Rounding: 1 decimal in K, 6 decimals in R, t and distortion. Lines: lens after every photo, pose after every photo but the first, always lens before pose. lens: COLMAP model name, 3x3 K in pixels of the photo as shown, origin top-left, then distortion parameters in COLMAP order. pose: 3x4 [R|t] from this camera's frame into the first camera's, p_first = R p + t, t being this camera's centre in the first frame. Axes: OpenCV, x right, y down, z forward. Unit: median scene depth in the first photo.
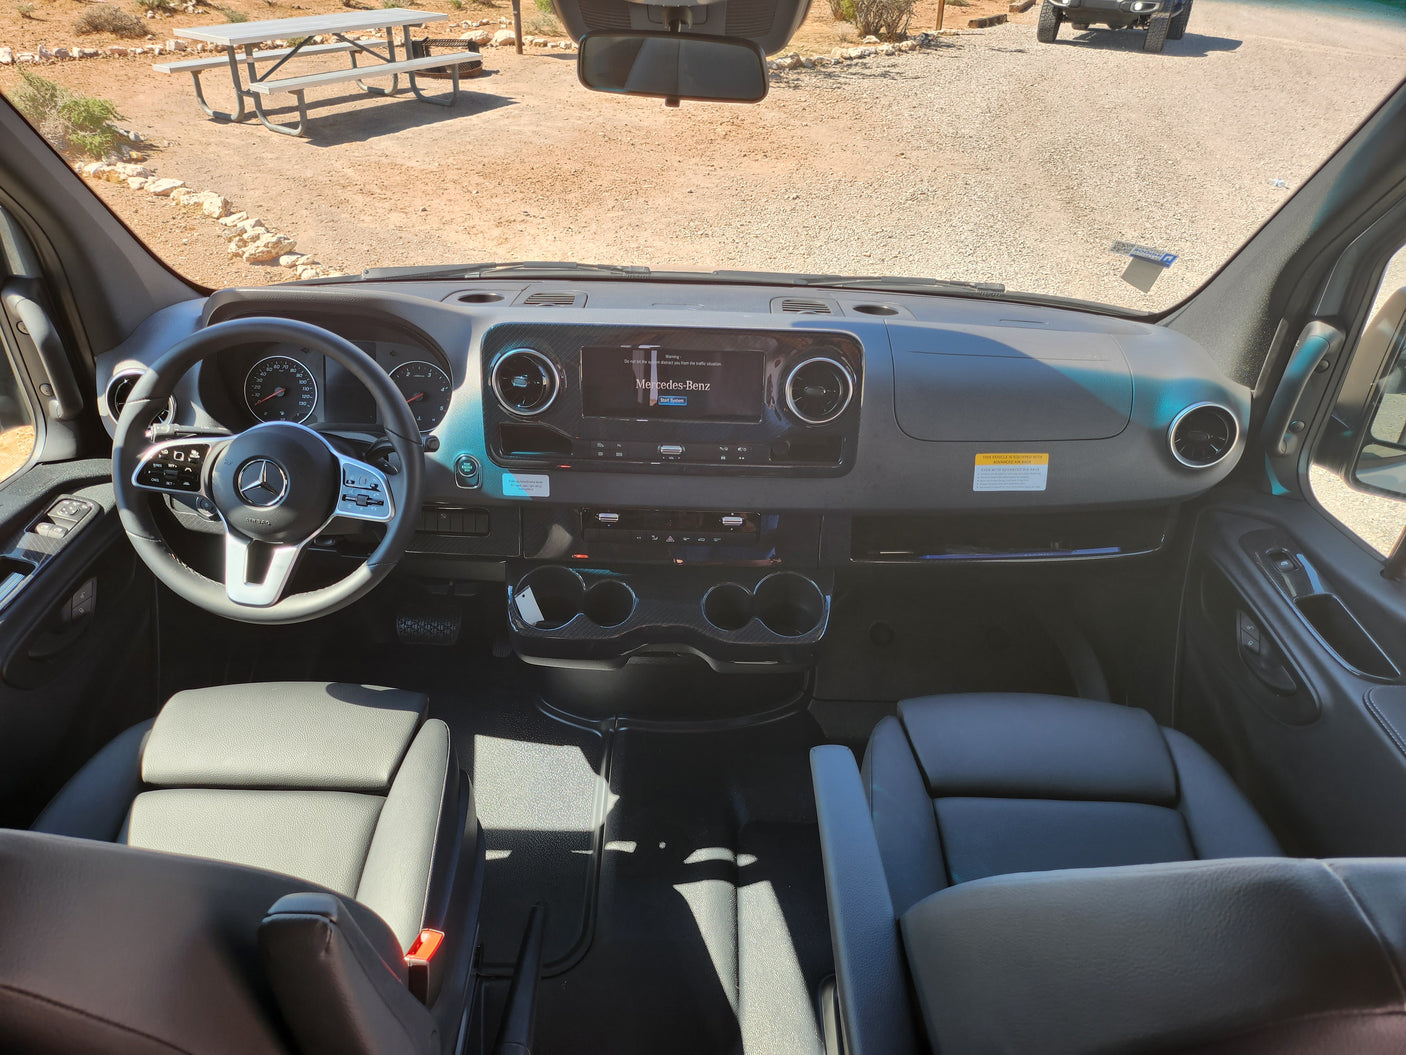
lens RADIAL K [[1033.1, 0, 703.0], [0, 1033.1, 527.5], [0, 0, 1]] dist [0.093318, -0.102644]
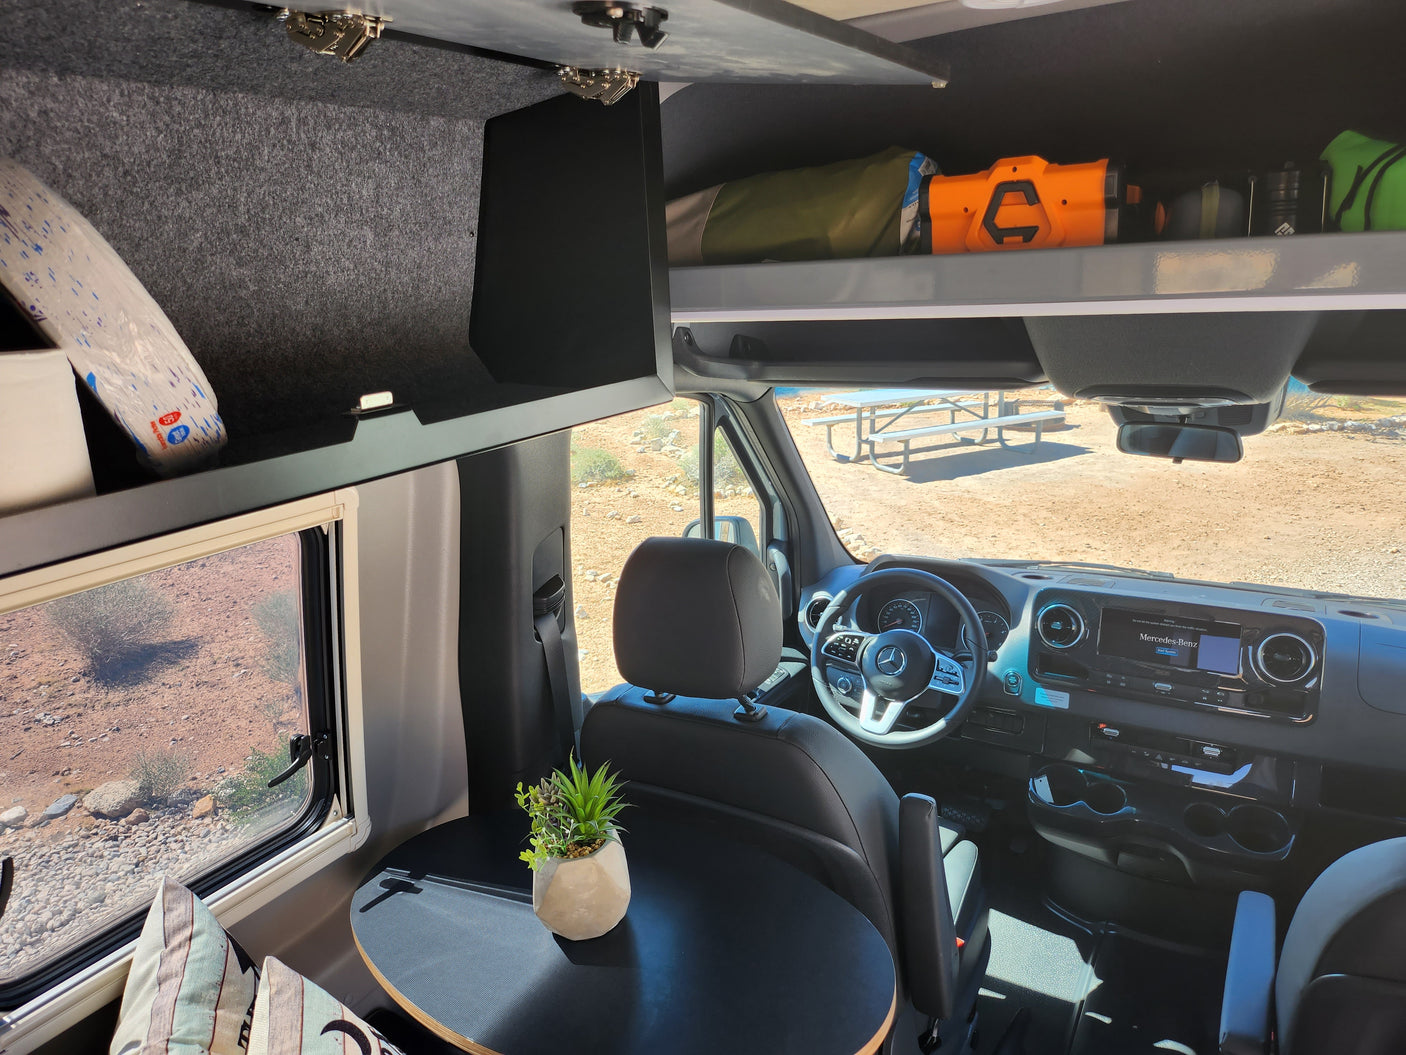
lens RADIAL K [[1033.1, 0, 703.0], [0, 1033.1, 527.5], [0, 0, 1]] dist [0.093318, -0.102644]
pose [[0.866080, 0.065129, -0.495644, 0.086357], [-0.212673, 0.945283, -0.247408, 0.148405], [0.452410, 0.319686, 0.832542, -0.387690]]
